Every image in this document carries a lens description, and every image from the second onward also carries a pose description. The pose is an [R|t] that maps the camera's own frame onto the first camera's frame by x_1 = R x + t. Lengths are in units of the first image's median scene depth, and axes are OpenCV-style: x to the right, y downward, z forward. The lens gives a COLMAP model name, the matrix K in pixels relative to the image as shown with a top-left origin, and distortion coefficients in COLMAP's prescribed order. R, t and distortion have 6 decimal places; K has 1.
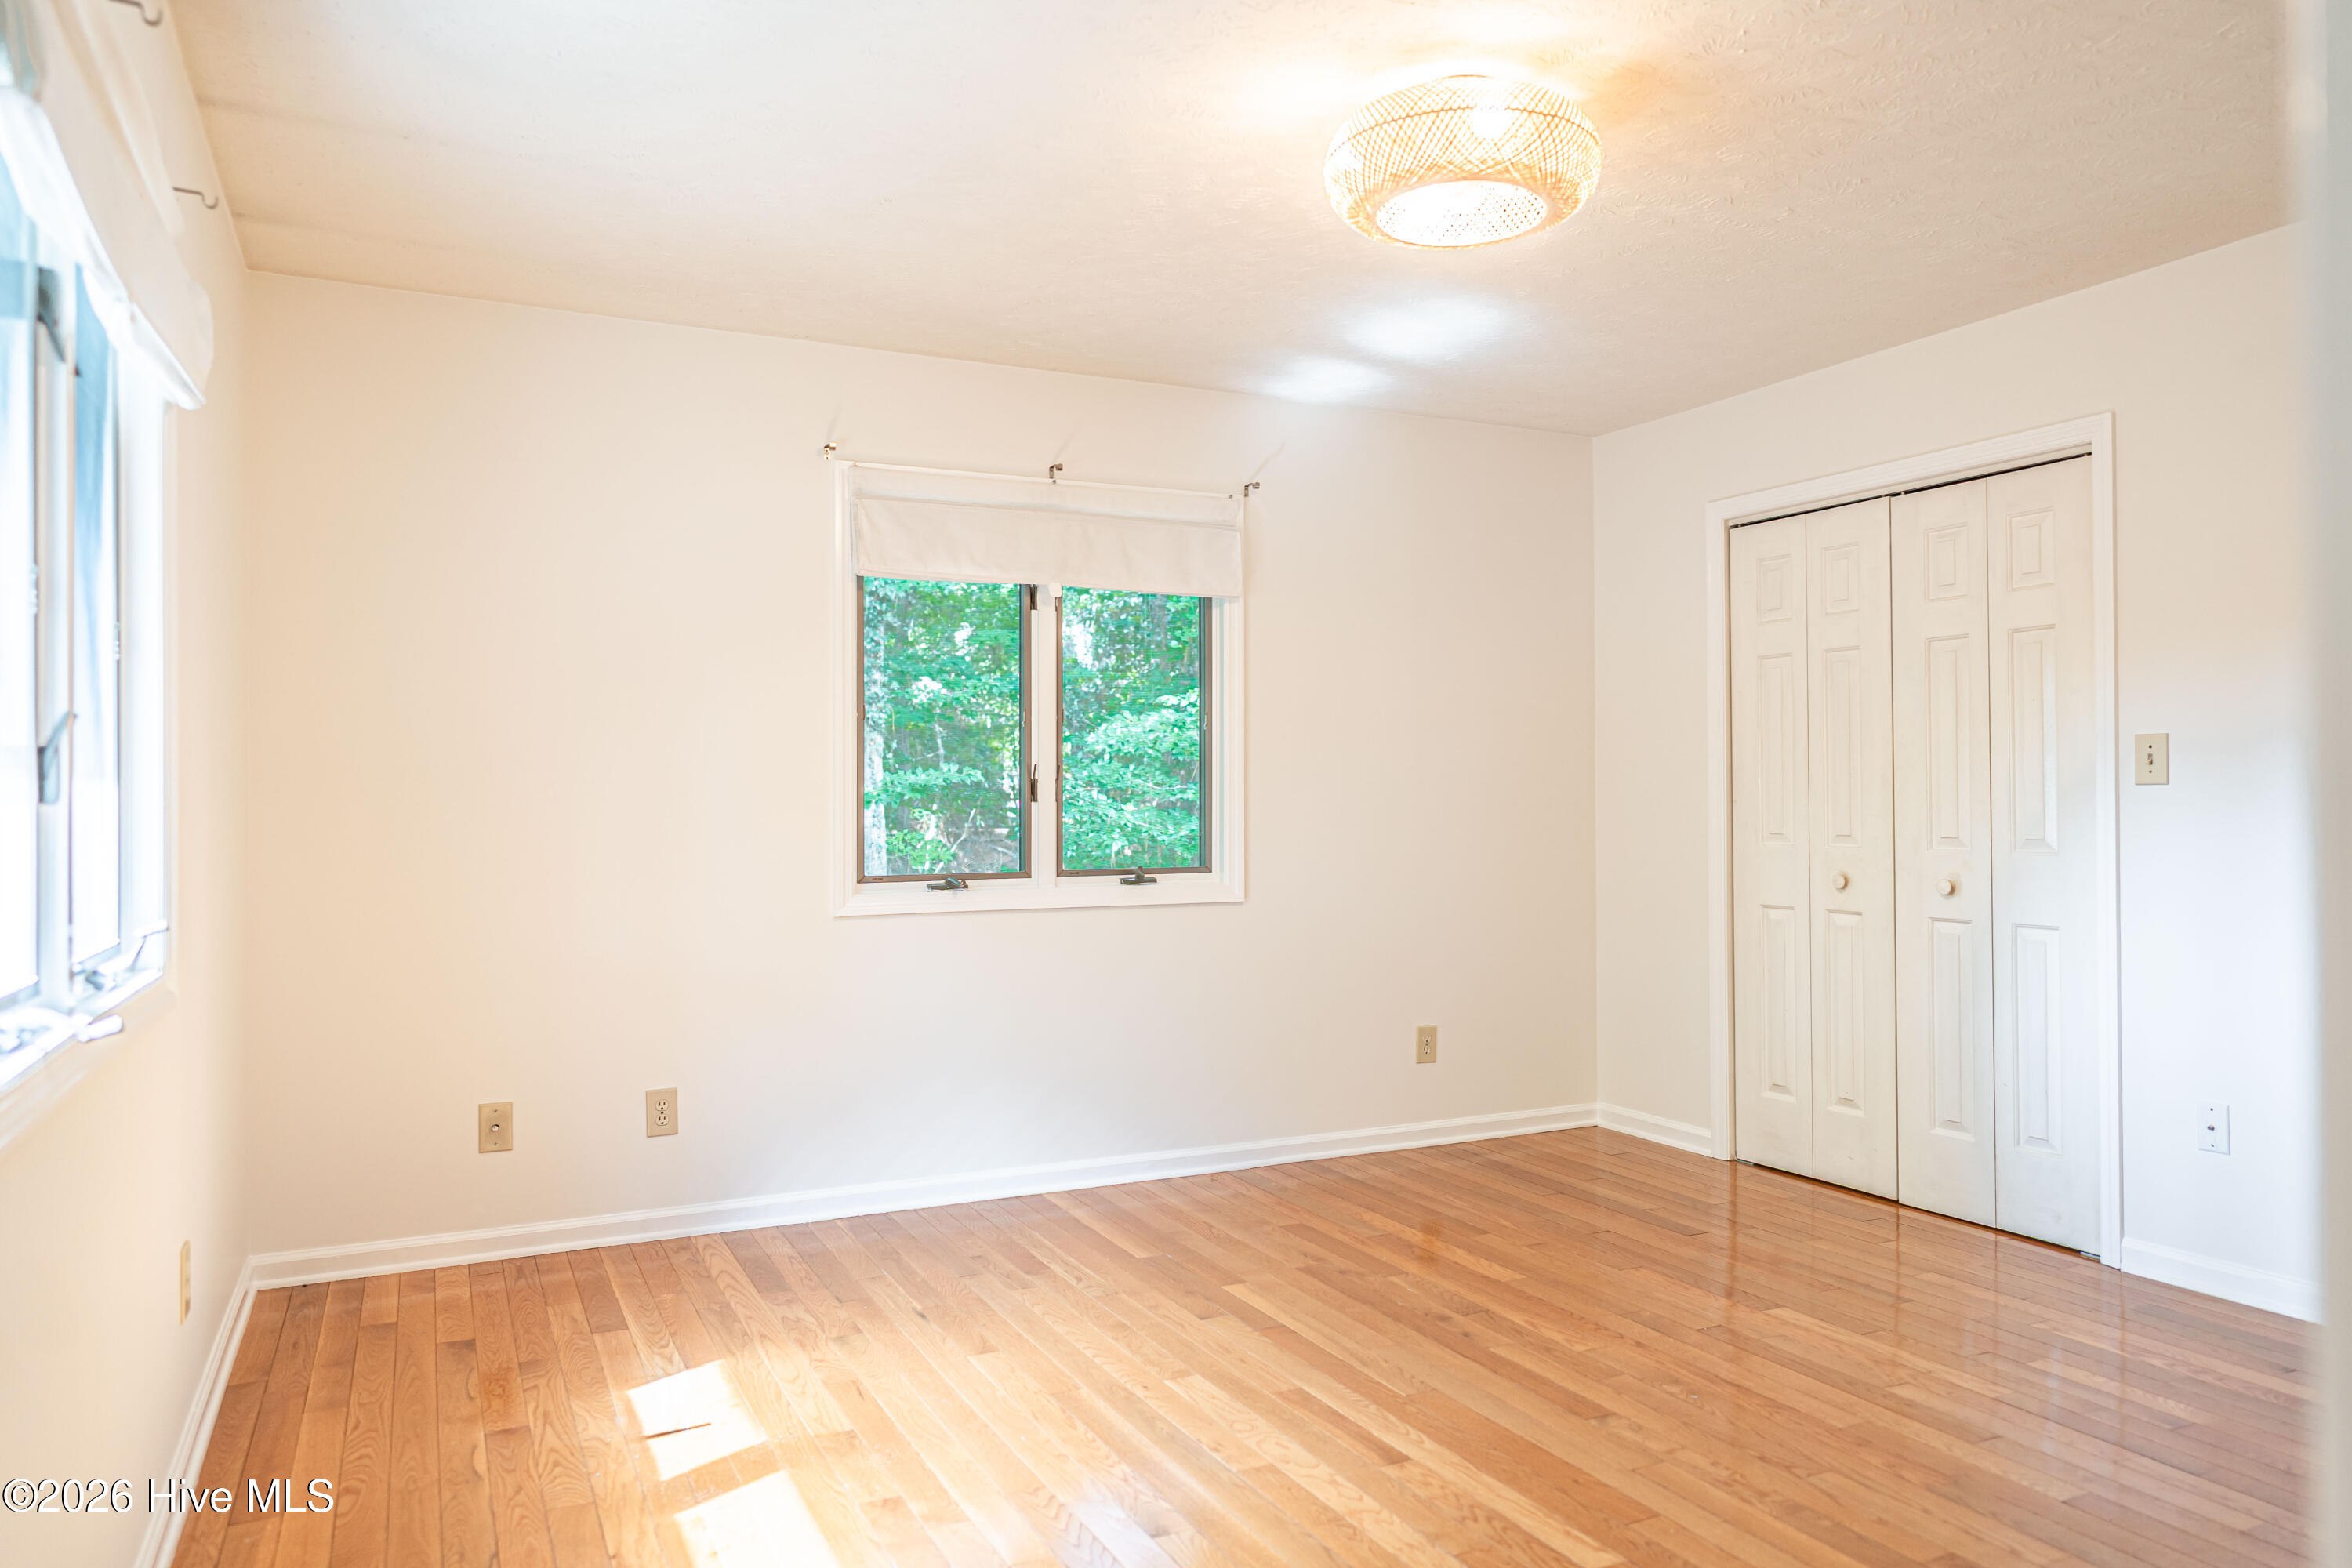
lens RADIAL K [[1544.5, 0, 1170.8], [0, 1544.5, 782.0], [0, 0, 1]] dist [-0.001332, -0.001188]
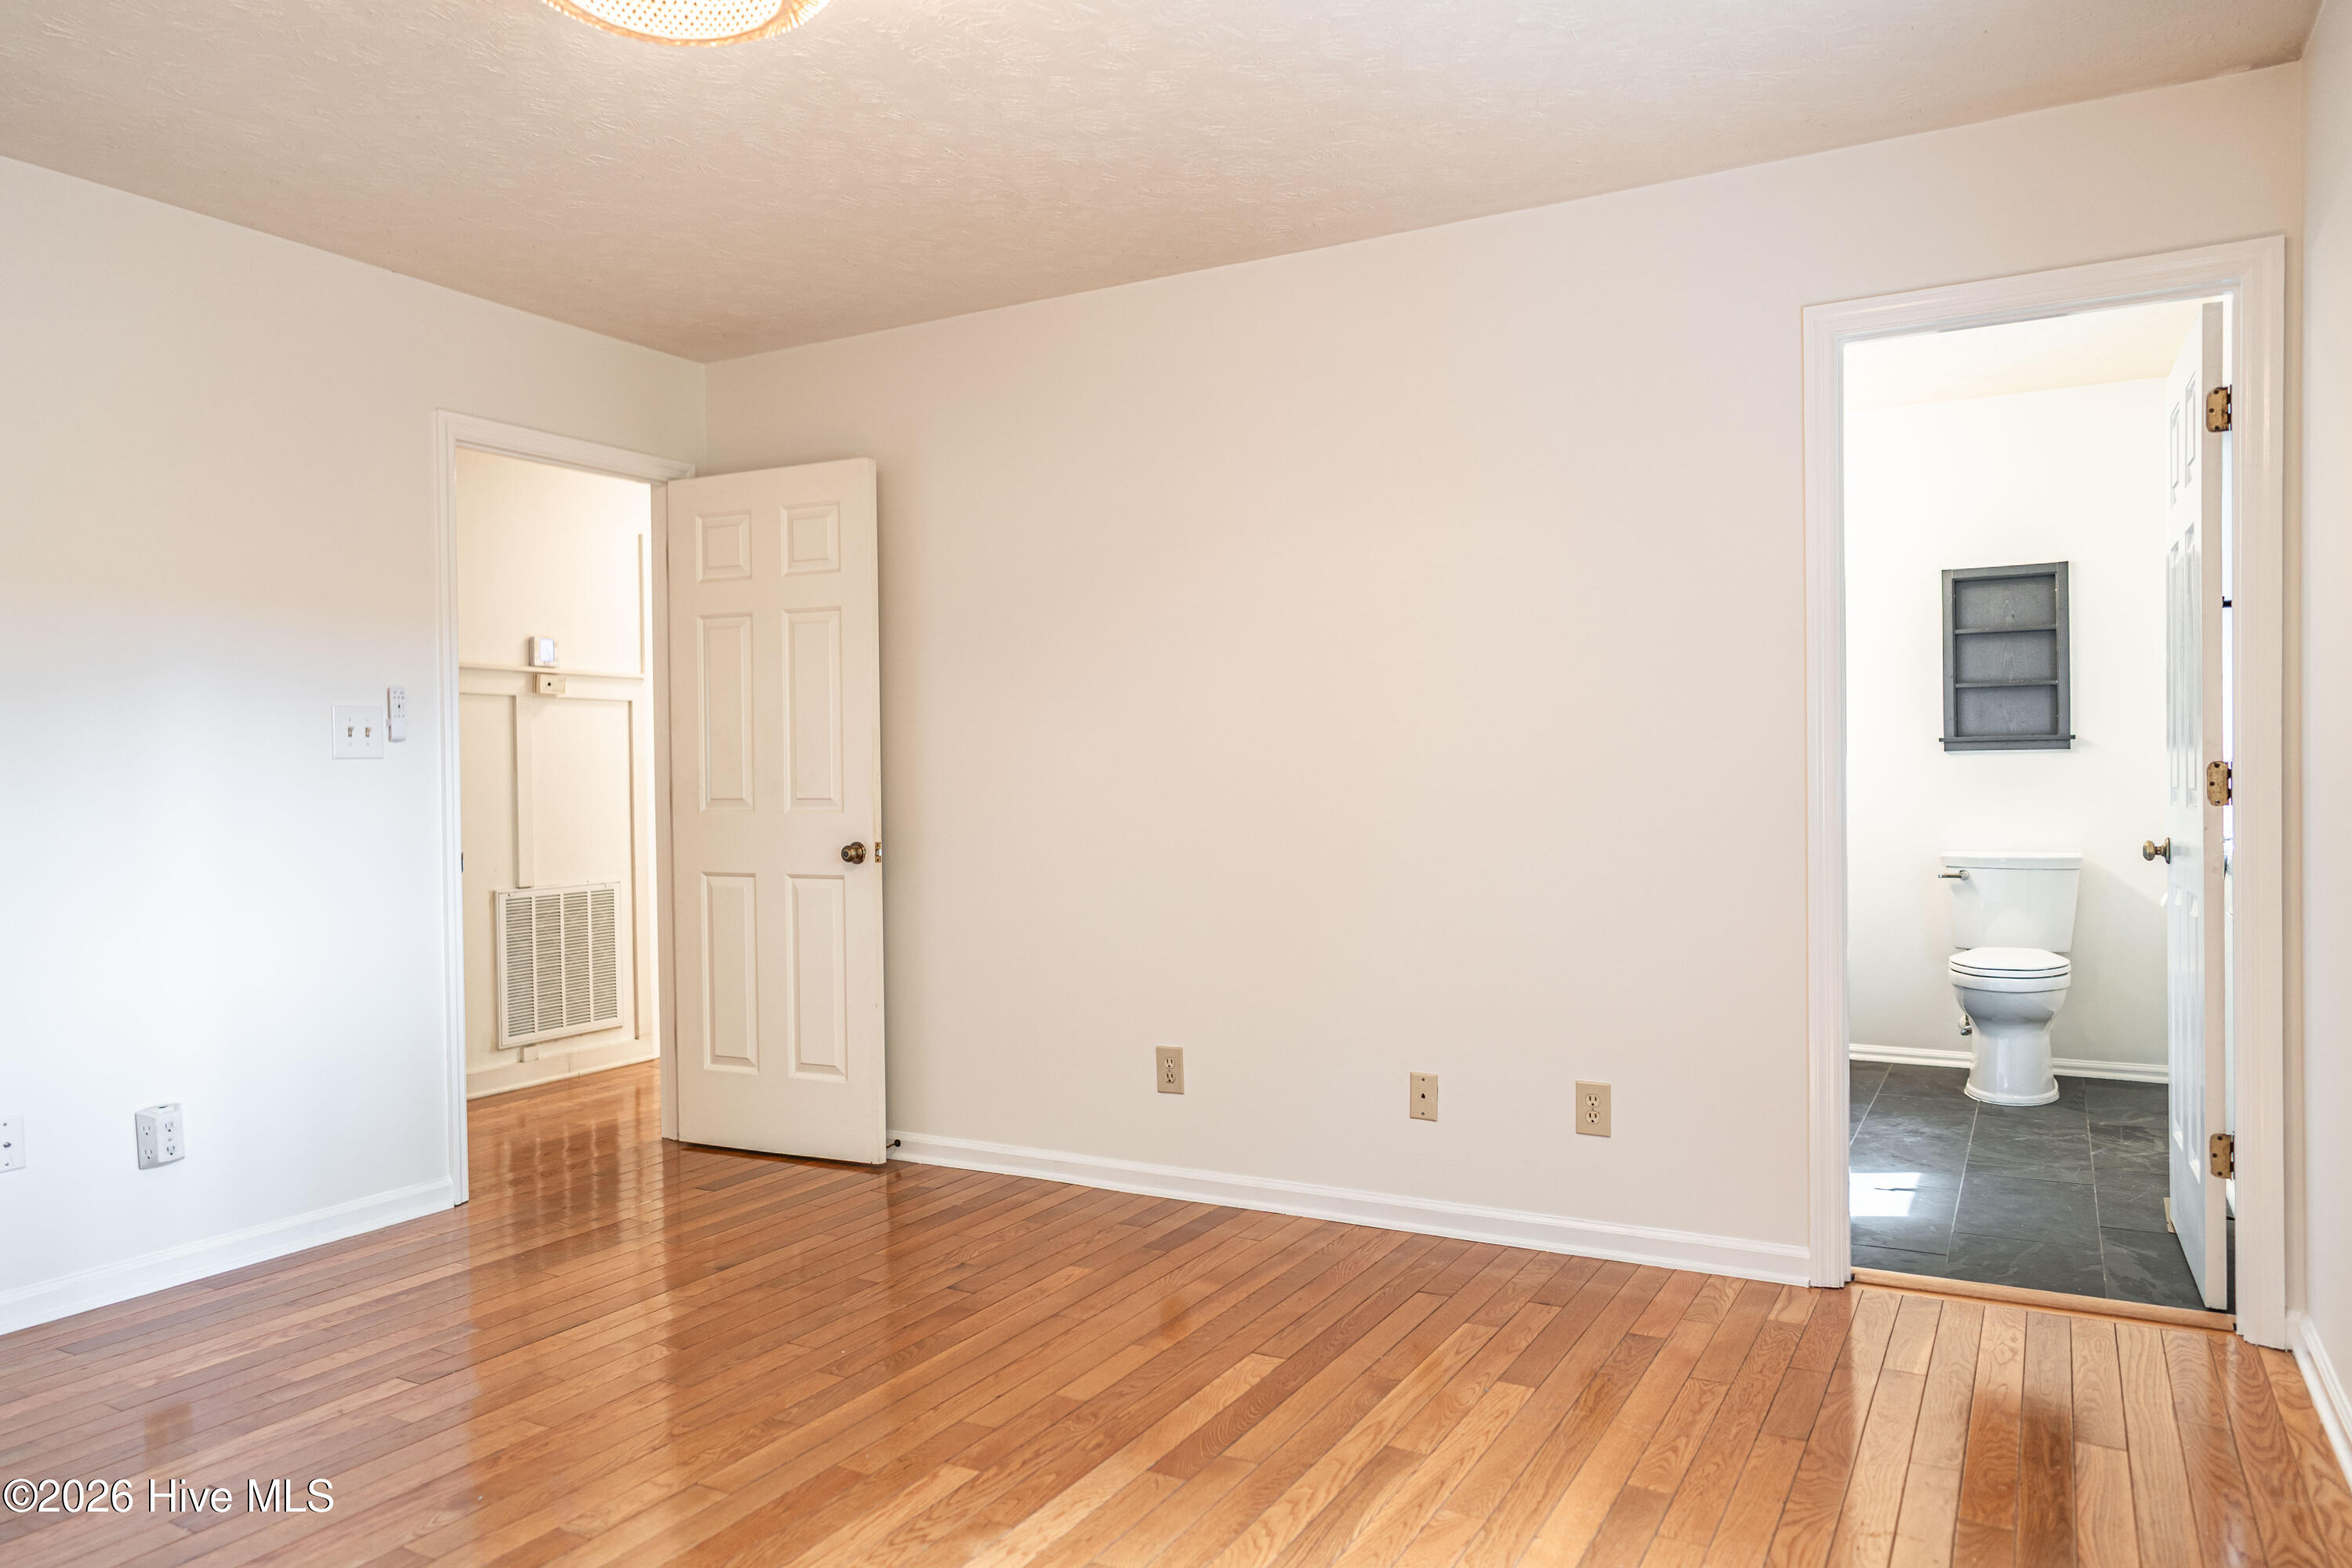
lens RADIAL K [[1544.5, 0, 1170.2], [0, 1544.5, 785.2], [0, 0, 1]] dist [-0.001332, -0.001188]
pose [[-0.559335, -0.003405, 0.828935, -0.530705], [-0.000640, 0.999993, 0.003676, 0.011803], [-0.828942, 0.001526, -0.559333, 1.111330]]
